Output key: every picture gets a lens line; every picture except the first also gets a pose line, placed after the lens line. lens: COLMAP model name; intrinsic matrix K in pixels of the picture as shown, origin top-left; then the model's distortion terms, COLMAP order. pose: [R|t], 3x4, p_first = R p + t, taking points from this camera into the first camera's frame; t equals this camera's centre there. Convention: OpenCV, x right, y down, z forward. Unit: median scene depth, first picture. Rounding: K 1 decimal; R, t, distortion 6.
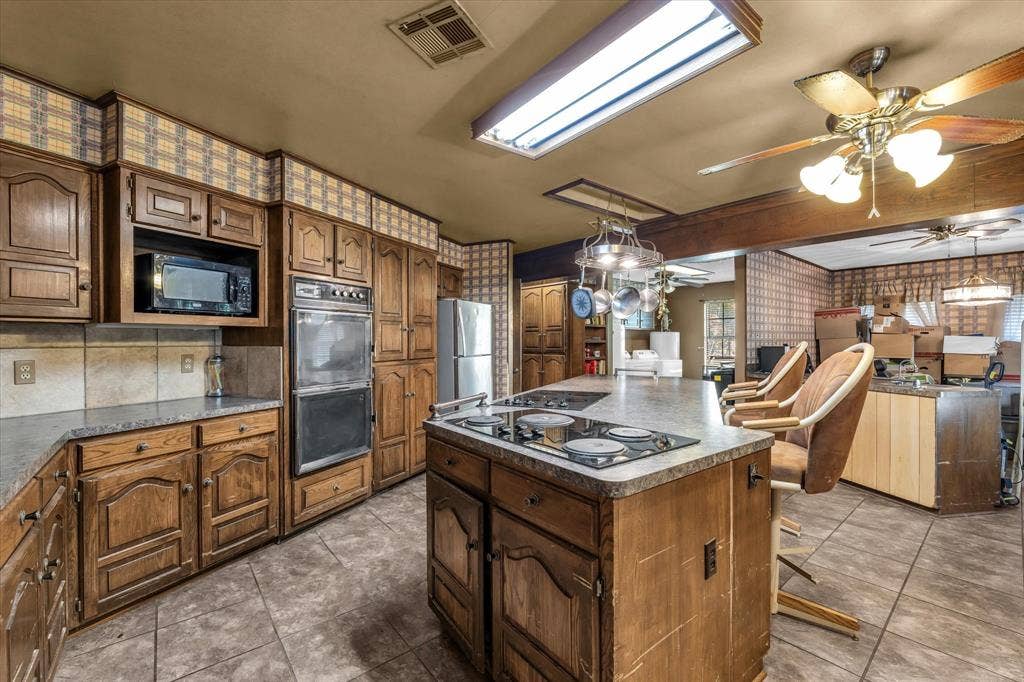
lens RADIAL K [[420.1, 0, 511.9], [0, 420.1, 342.1], [0, 0, 1]] dist [-0.002949, -0.000129]
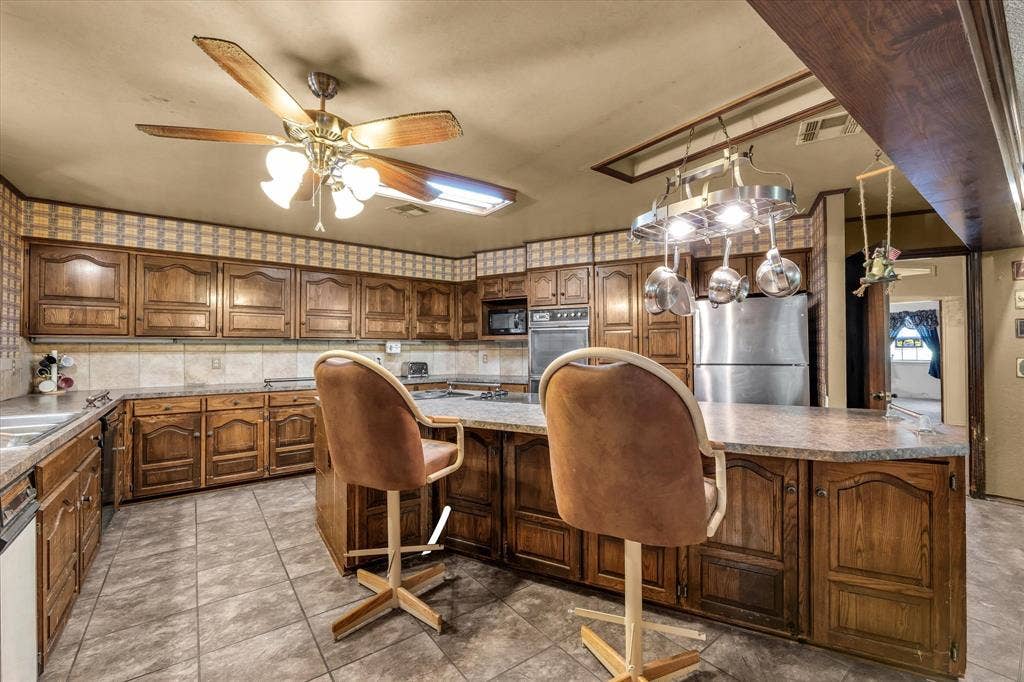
lens RADIAL K [[420.1, 0, 512.8], [0, 420.1, 344.0], [0, 0, 1]] dist [-0.002949, -0.000129]
pose [[-0.026104, -0.009922, -0.999610, 1.144231], [0.001063, 0.999950, -0.009953, 0.000329], [0.999659, -0.001323, -0.026092, 0.911116]]
